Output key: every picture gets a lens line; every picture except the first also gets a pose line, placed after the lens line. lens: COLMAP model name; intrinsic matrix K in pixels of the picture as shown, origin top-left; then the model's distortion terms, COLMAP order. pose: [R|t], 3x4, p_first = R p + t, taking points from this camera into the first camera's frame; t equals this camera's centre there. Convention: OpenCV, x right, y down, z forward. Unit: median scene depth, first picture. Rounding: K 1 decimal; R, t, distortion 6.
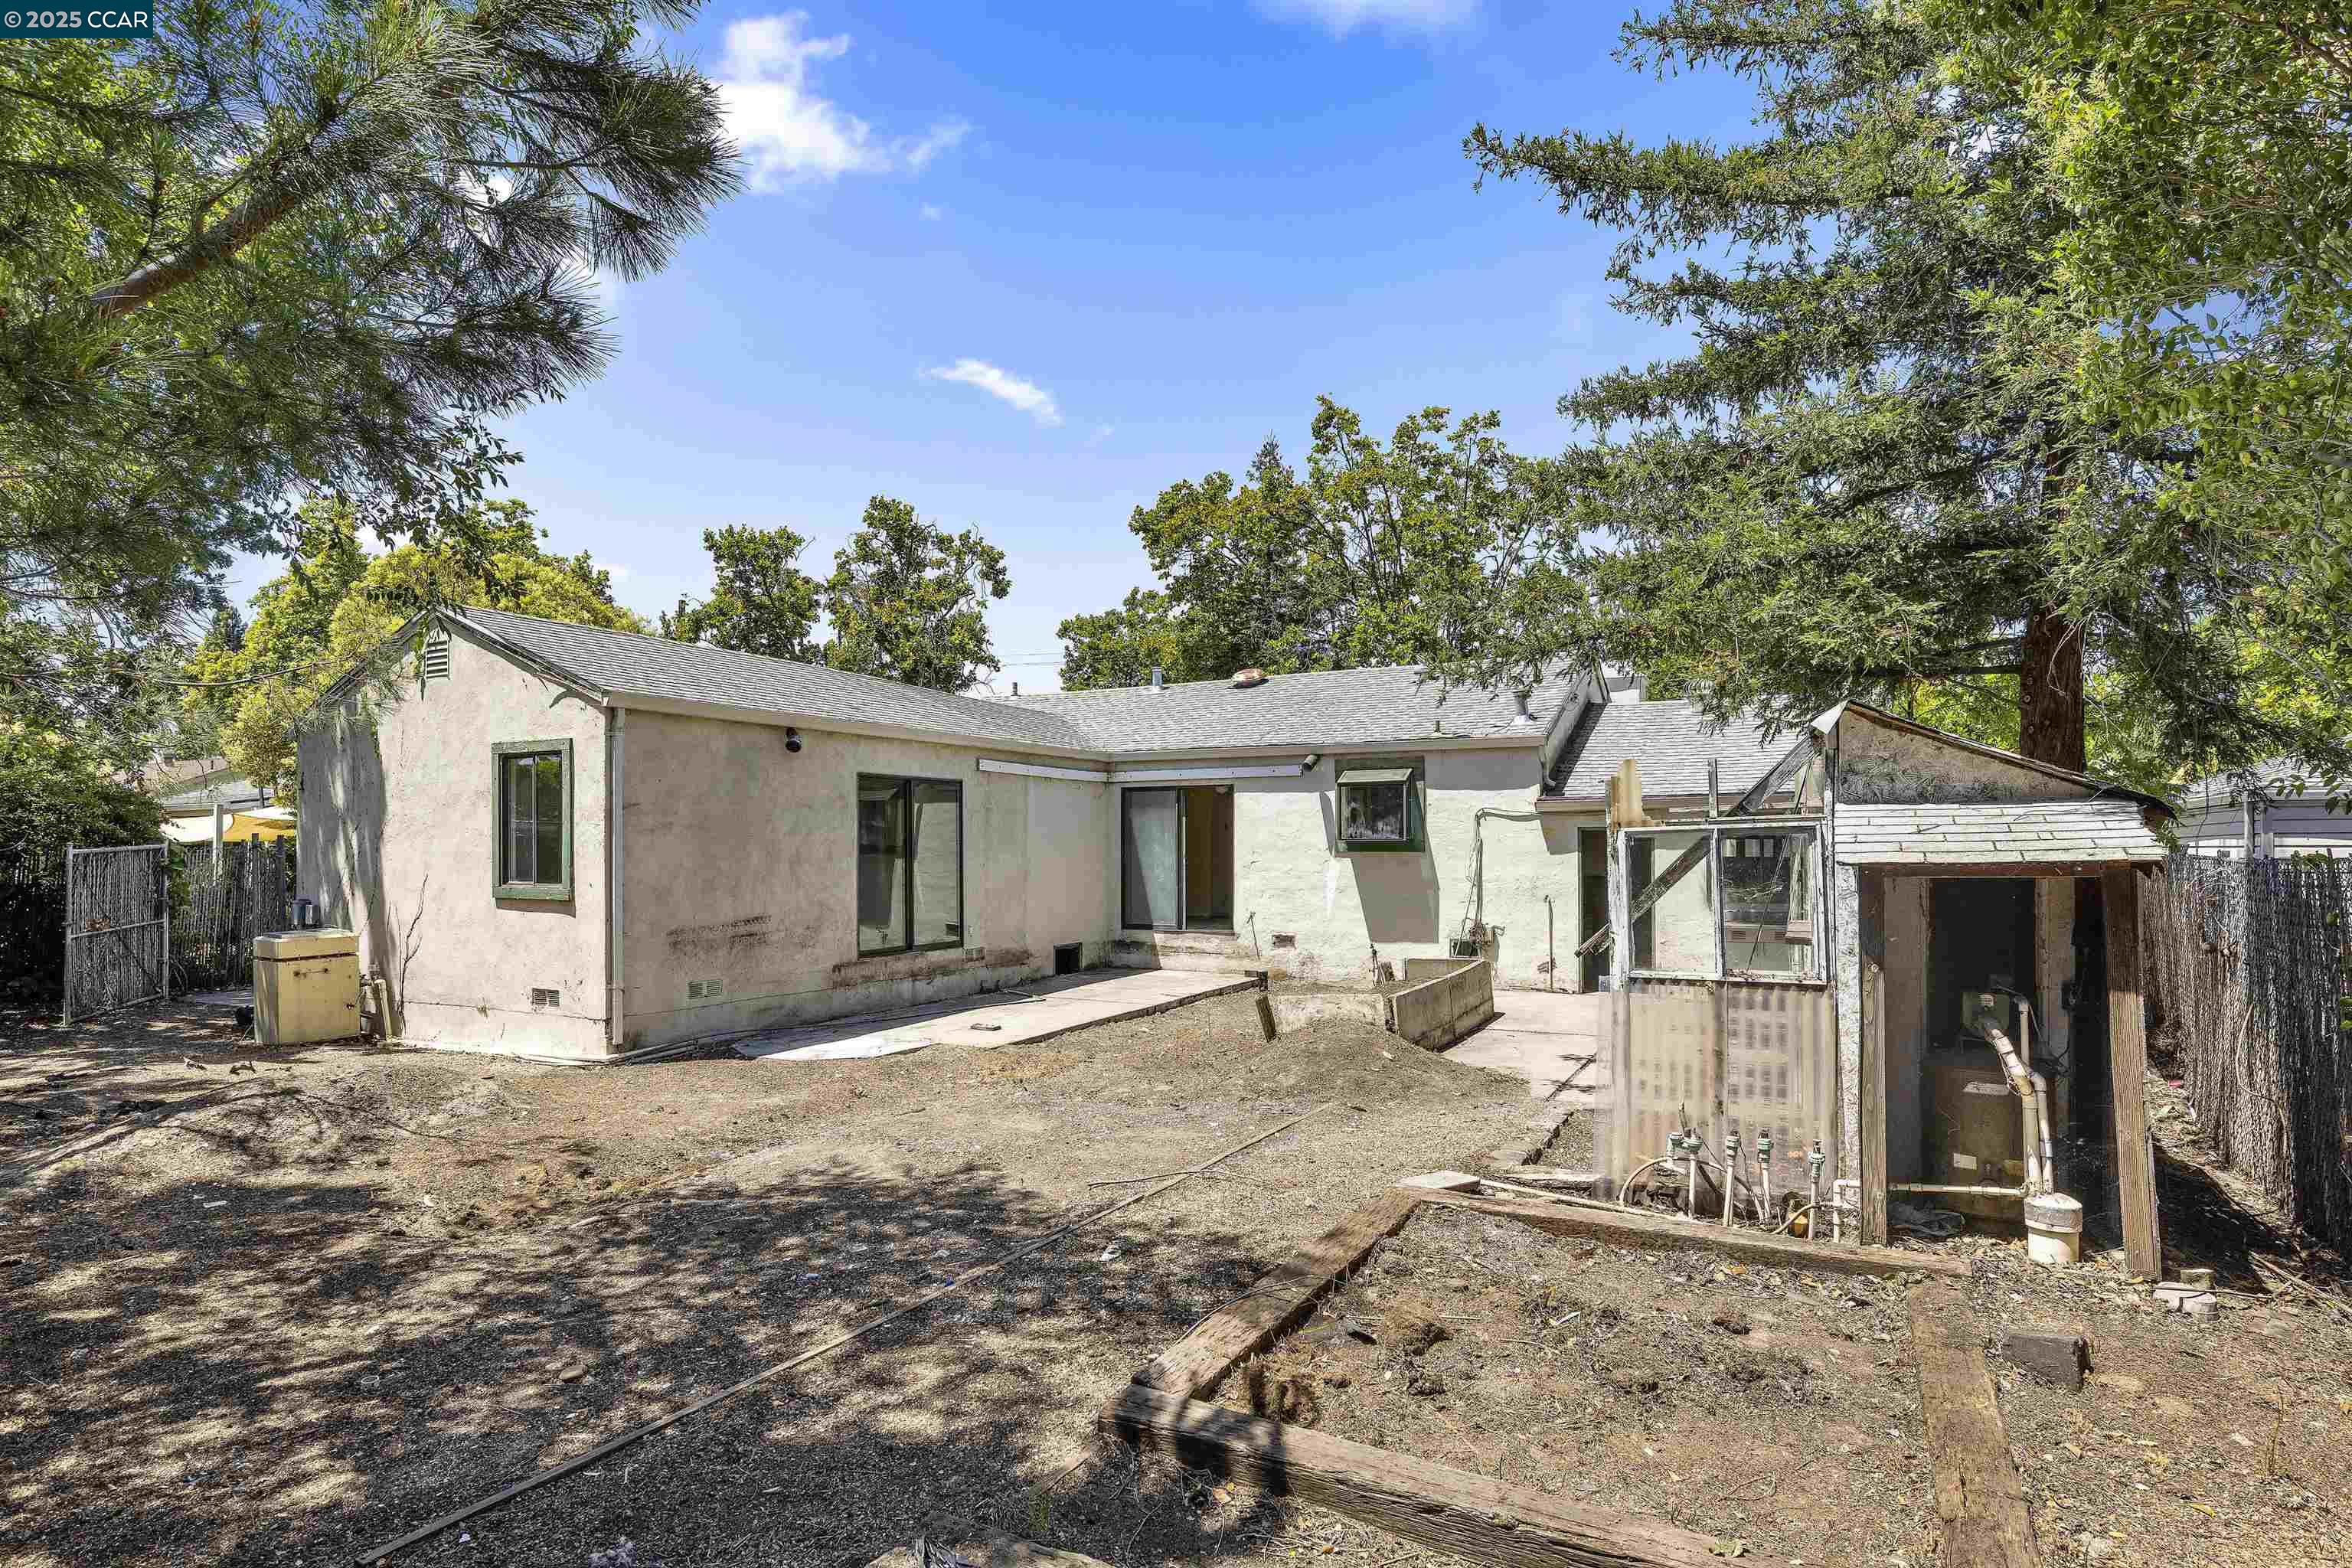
lens RADIAL K [[1200.6, 0, 1164.2], [0, 1200.6, 828.1], [0, 0, 1]] dist [-0.004593, 0.000916]
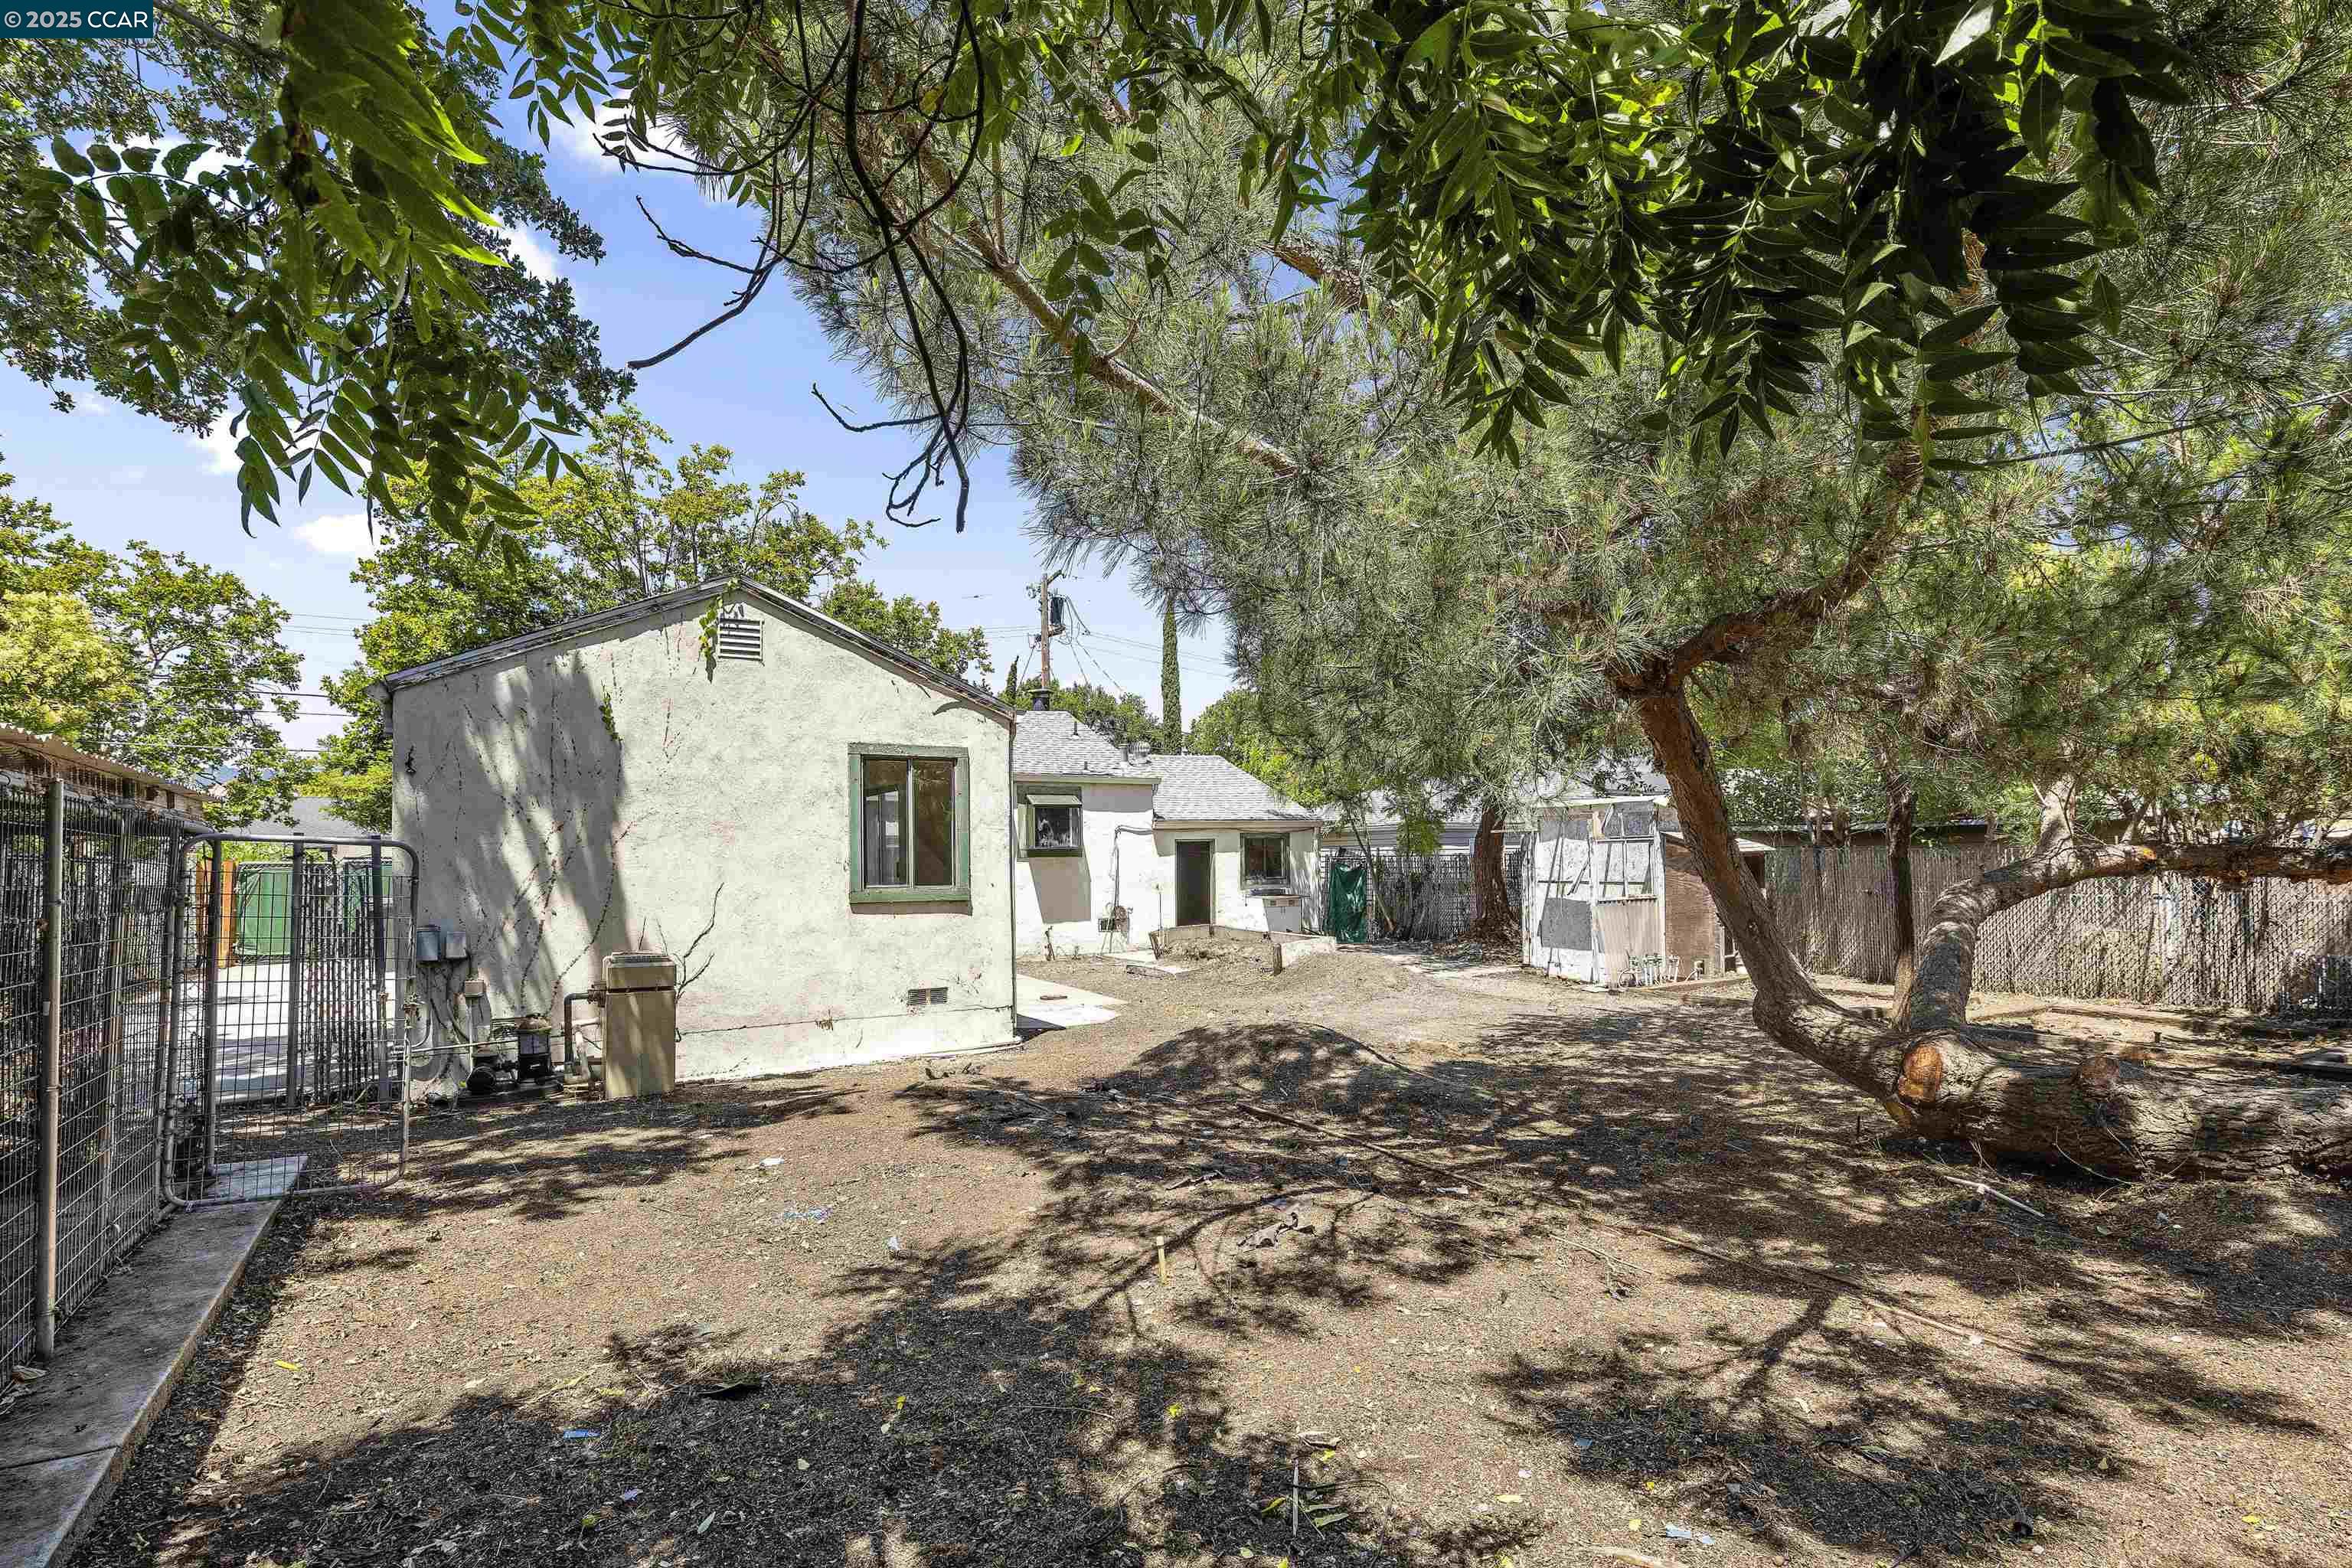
lens RADIAL K [[1200.6, 0, 1155.1], [0, 1200.6, 855.3], [0, 0, 1]] dist [-0.004593, 0.000916]
pose [[0.530555, -0.003660, 0.847643, -1.105973], [-0.004082, 0.999968, 0.006873, 0.010505], [-0.847641, -0.007106, 0.530523, 0.248884]]
